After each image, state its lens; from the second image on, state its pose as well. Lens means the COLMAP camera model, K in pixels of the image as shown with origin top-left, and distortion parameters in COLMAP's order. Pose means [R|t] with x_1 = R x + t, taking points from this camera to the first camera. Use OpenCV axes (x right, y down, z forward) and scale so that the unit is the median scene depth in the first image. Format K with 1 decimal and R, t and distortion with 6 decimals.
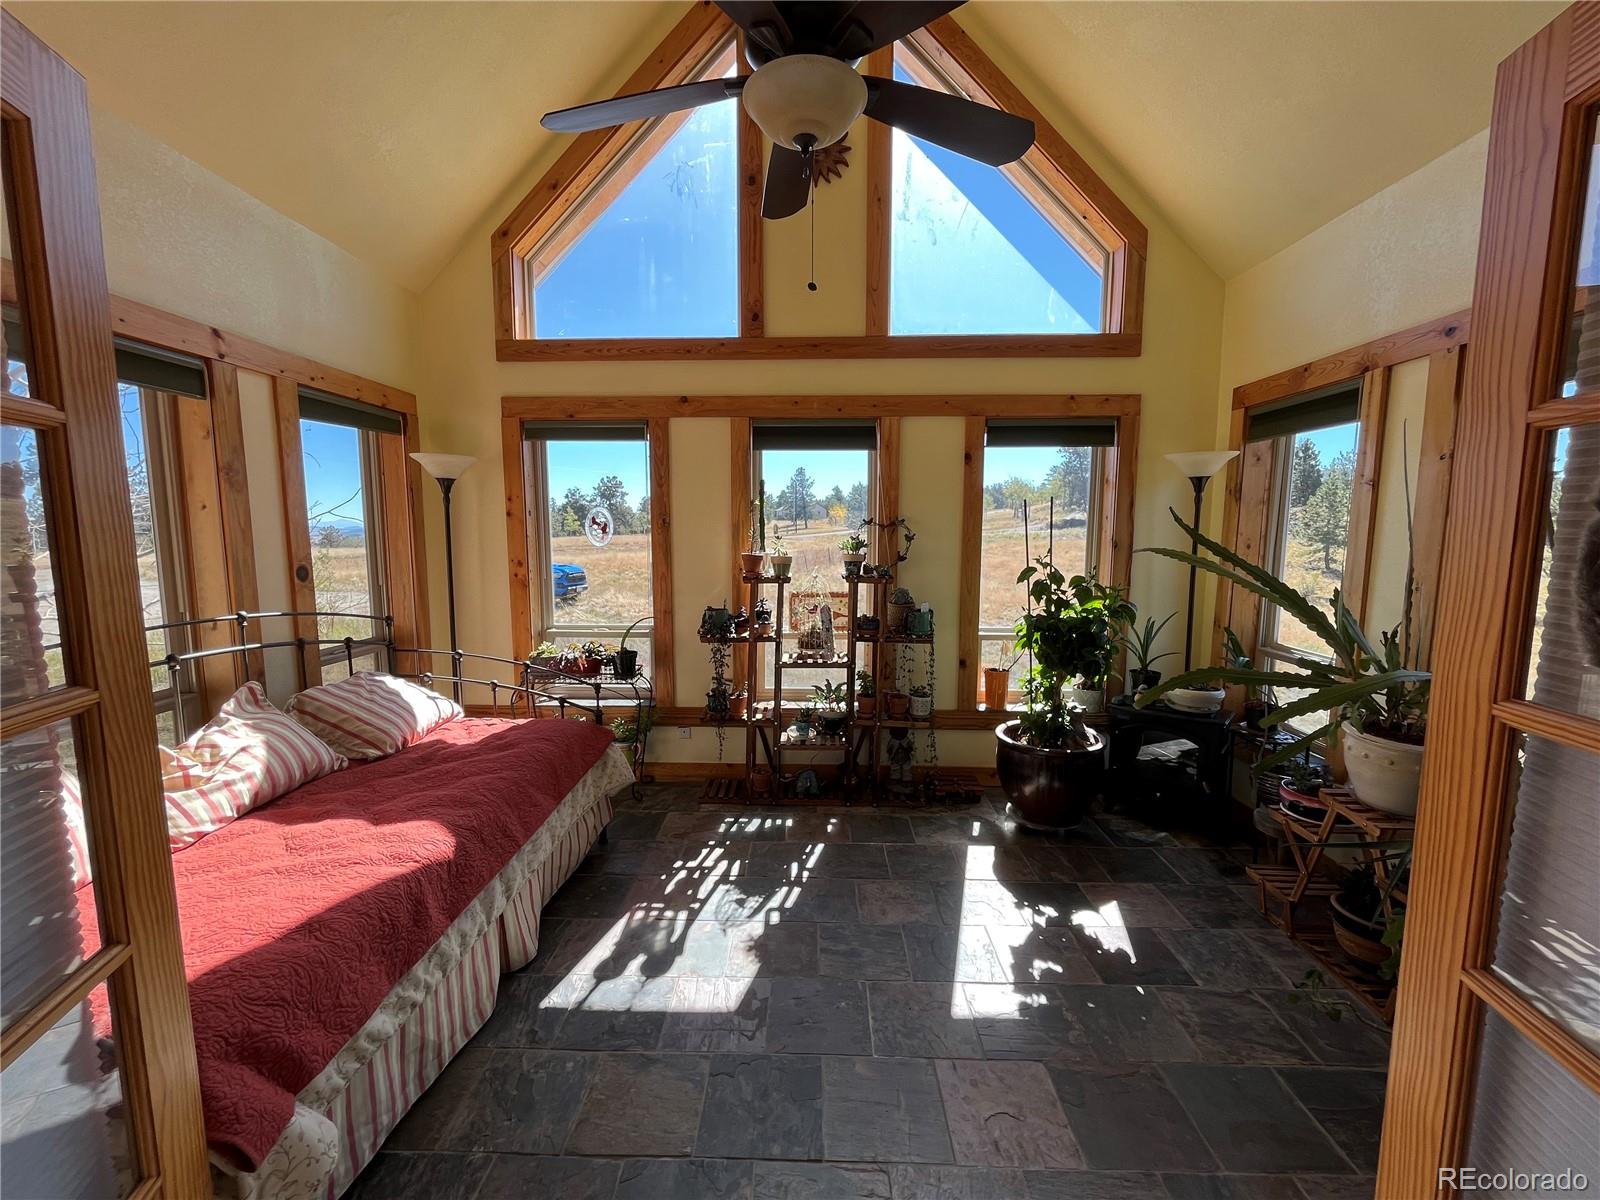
lens RADIAL K [[650.7, 0, 800.0], [0, 650.7, 600.0], [0, 0, 1]] dist [0.000392, 0.000008]
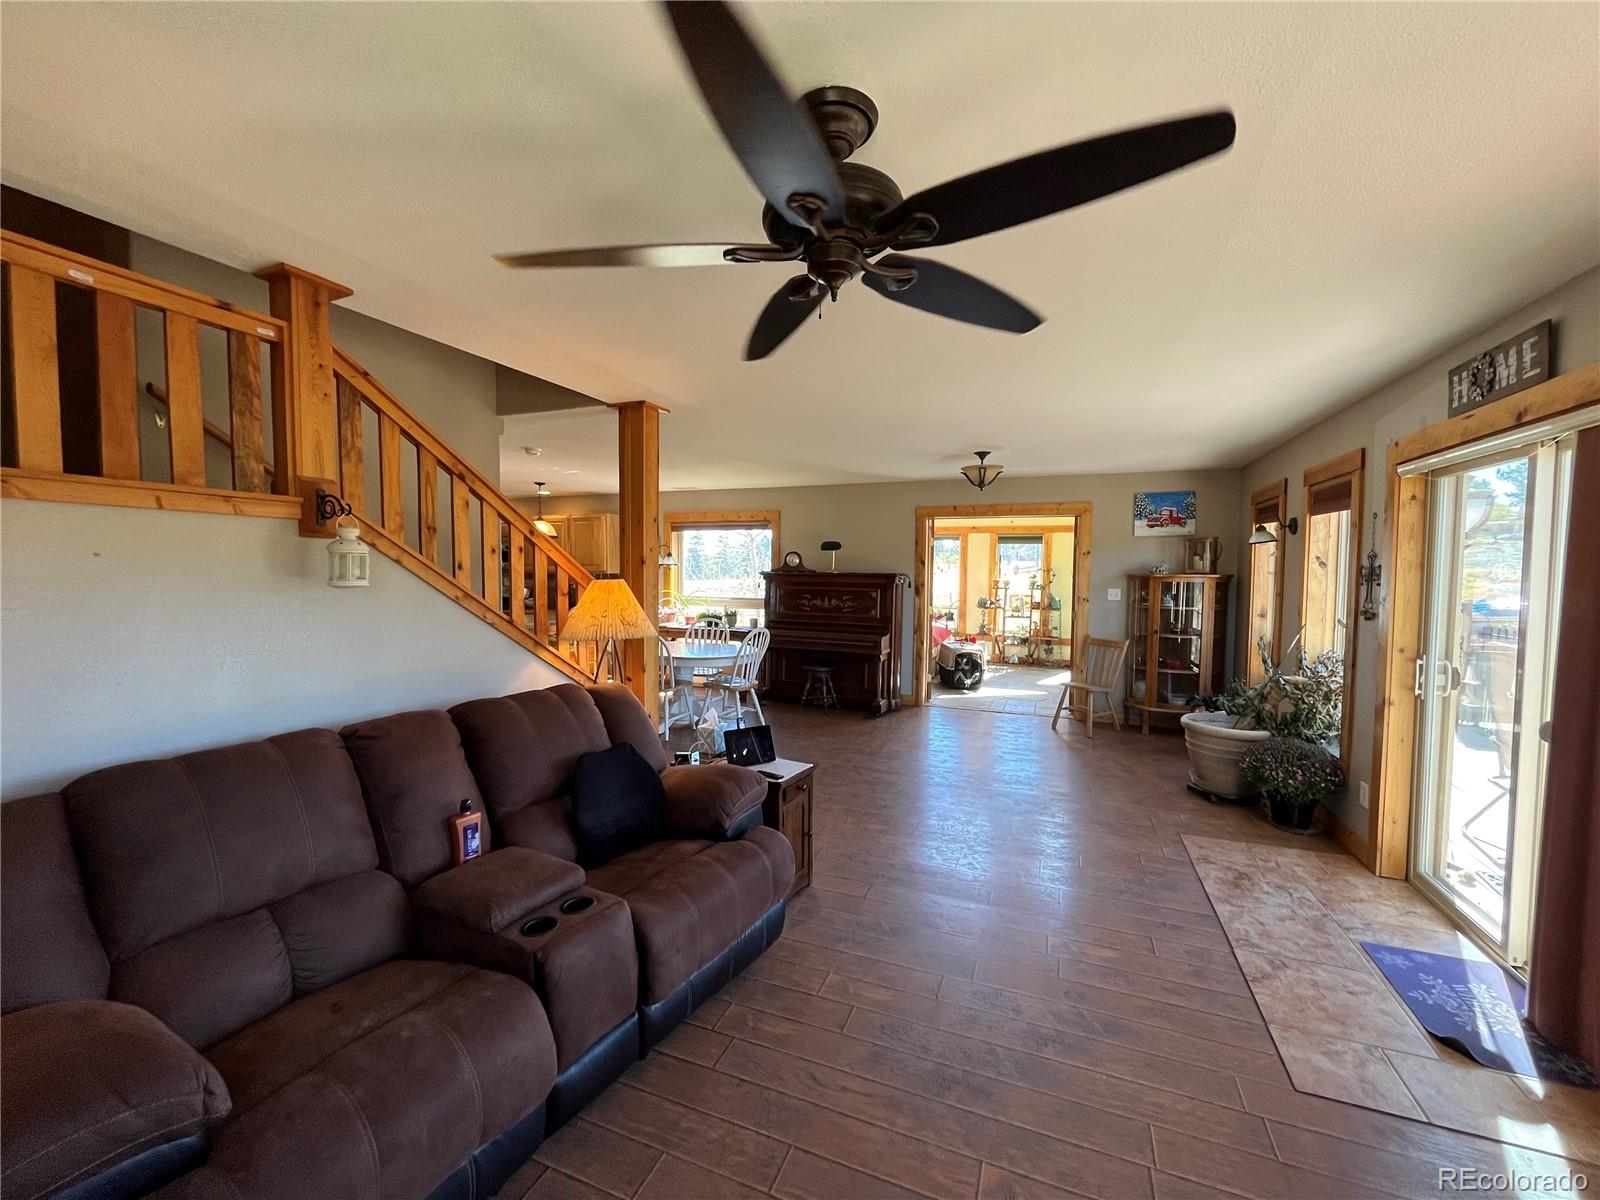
lens RADIAL K [[650.7, 0, 800.0], [0, 650.7, 600.0], [0, 0, 1]] dist [0.000392, 0.000008]
pose [[0.936236, 0.021212, -0.350732, 0.129511], [-0.042602, 0.997665, -0.053382, 0.214442], [0.348781, 0.064920, 0.934953, -2.033979]]
